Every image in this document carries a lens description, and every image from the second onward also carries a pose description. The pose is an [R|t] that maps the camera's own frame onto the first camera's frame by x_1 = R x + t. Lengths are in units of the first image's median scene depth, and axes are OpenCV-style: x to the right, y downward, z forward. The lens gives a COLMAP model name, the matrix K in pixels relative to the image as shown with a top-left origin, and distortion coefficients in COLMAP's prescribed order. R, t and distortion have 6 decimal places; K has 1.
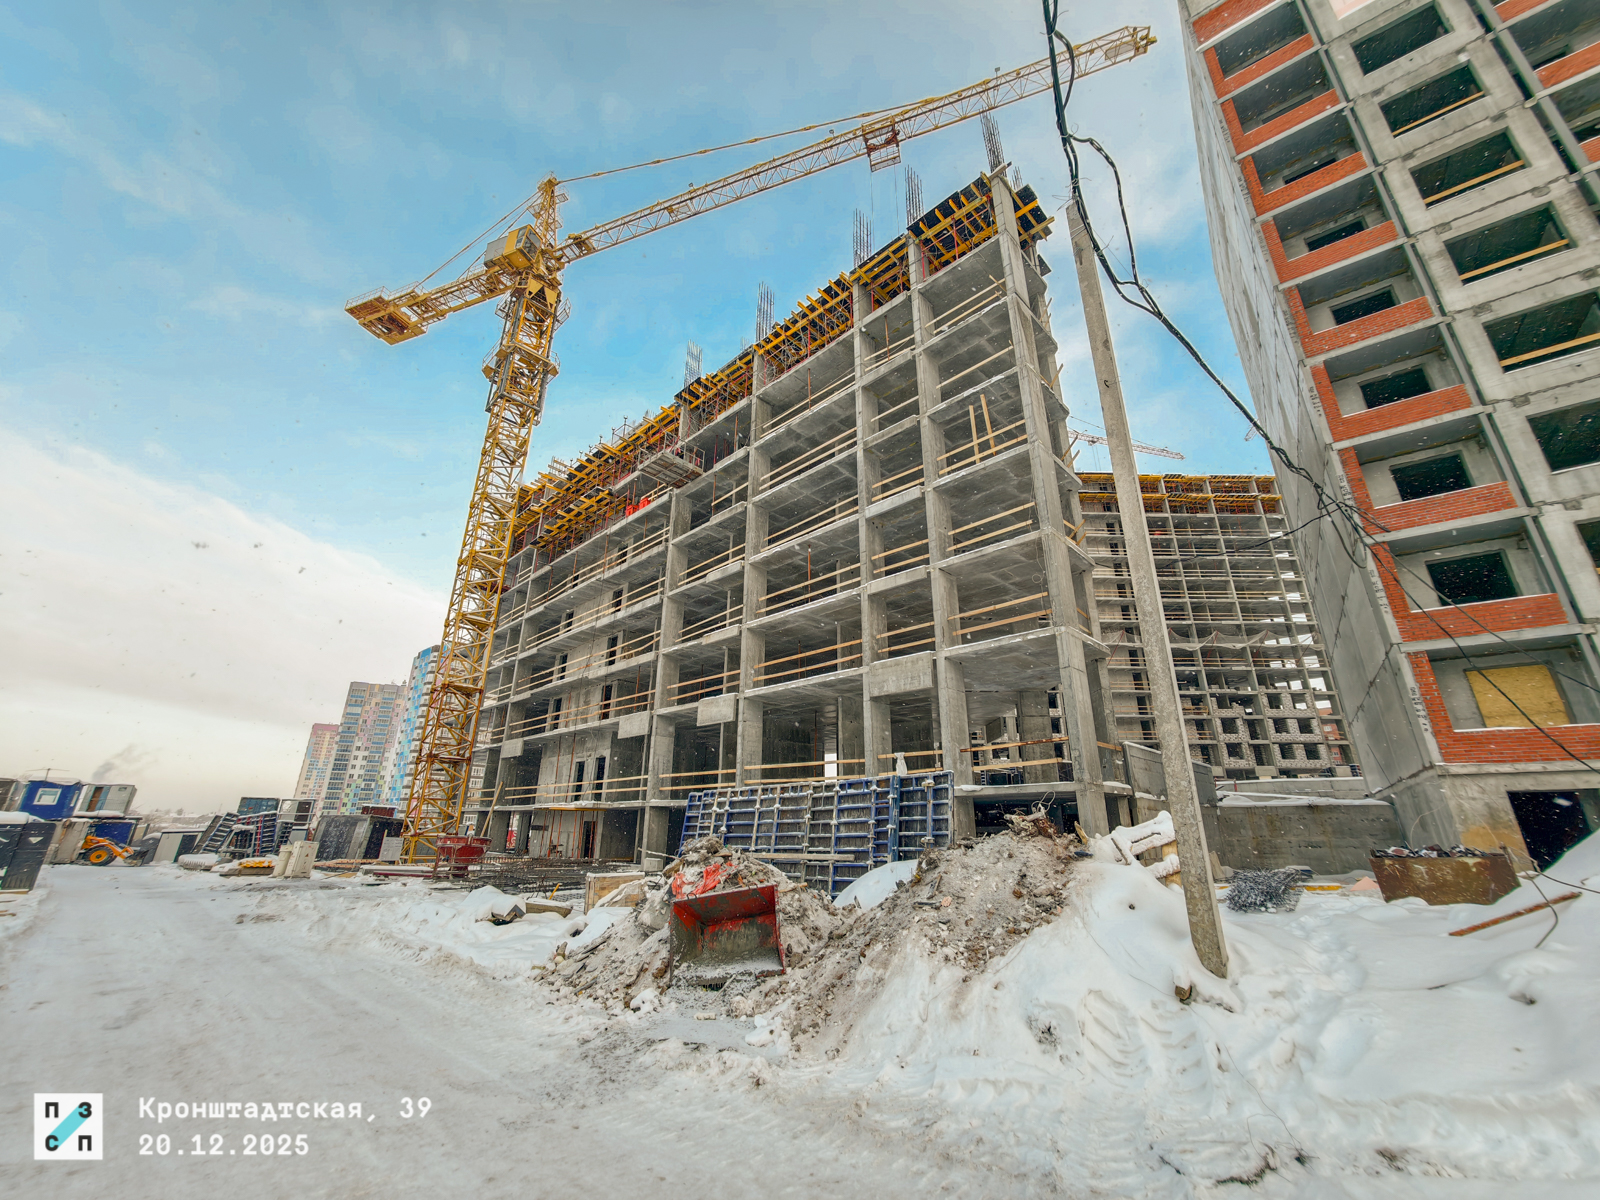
lens RADIAL K [[639.8, 0, 801.7], [0, 639.8, 597.6], [0, 0, 1]] dist [-0.032110, 0.019780]
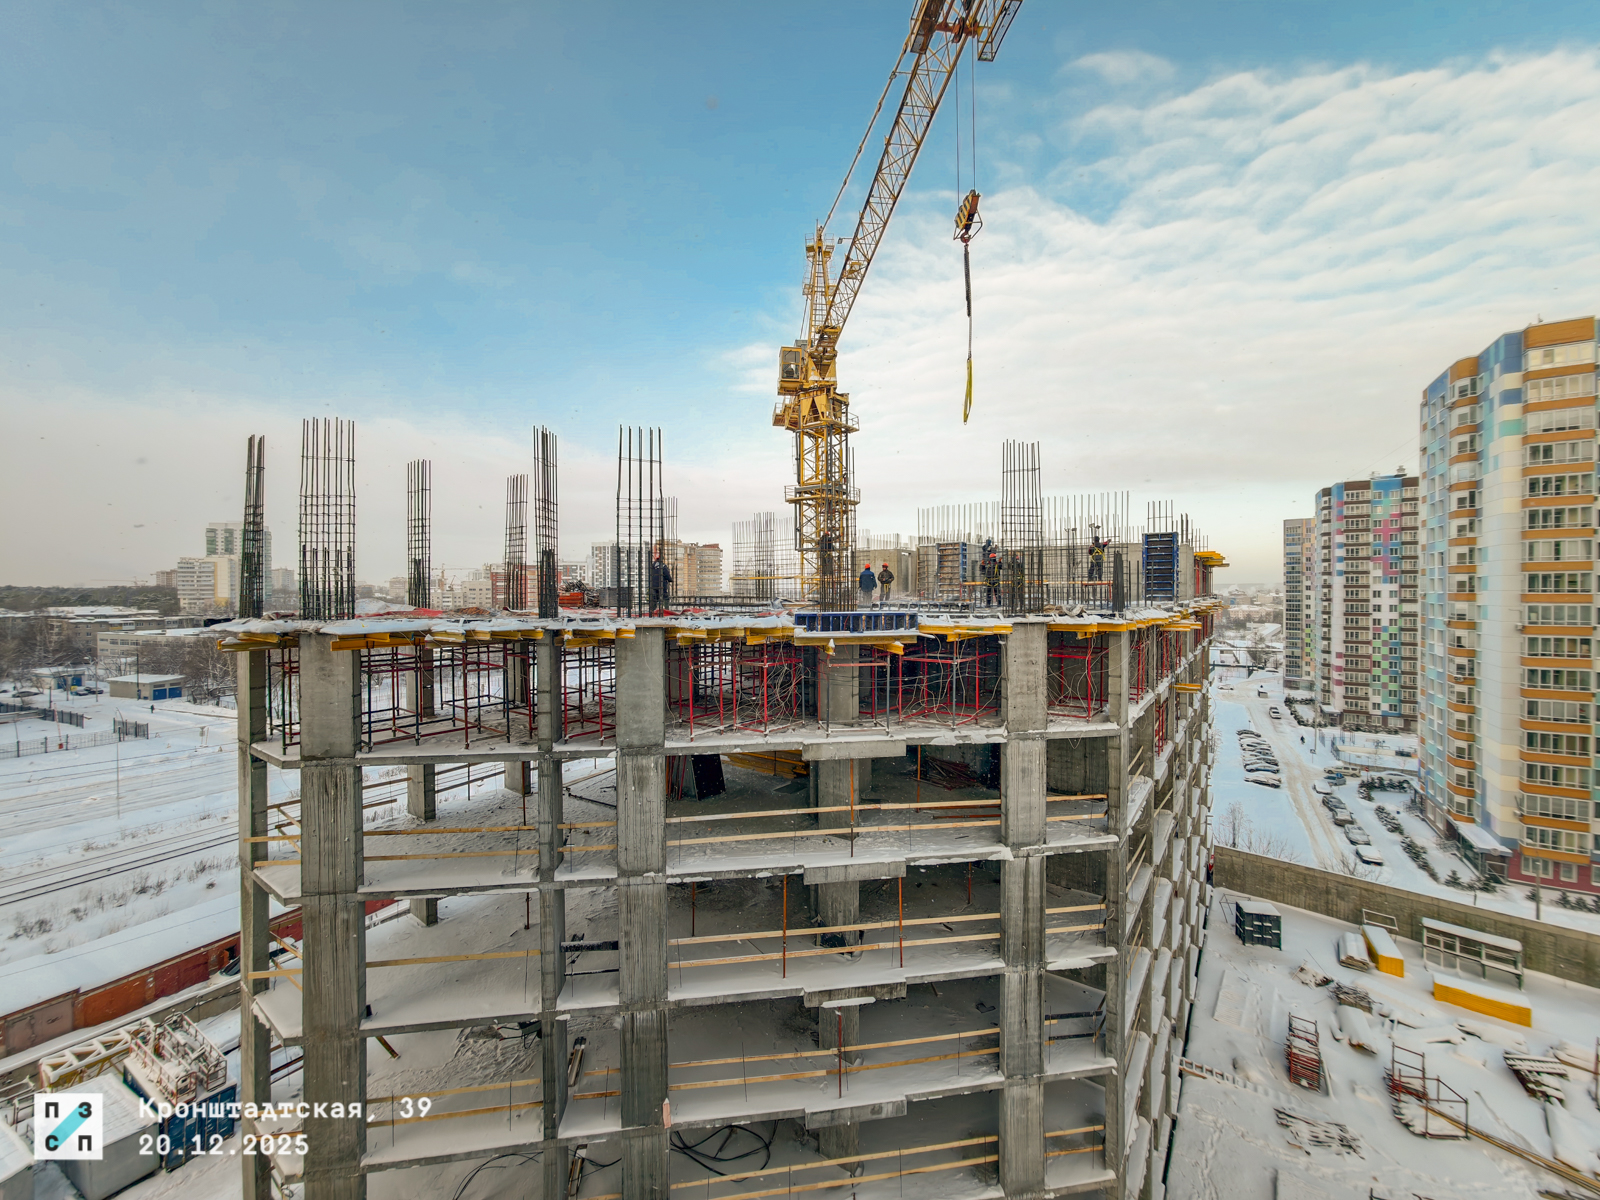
lens RADIAL K [[639.8, 0, 801.7], [0, 639.8, 597.6], [0, 0, 1]] dist [-0.032110, 0.019780]
pose [[0.141262, 0.007670, -0.989942, 0.285834], [0.349992, 0.935005, 0.057187, -0.152689], [0.926040, -0.354551, 0.129397, 0.406517]]
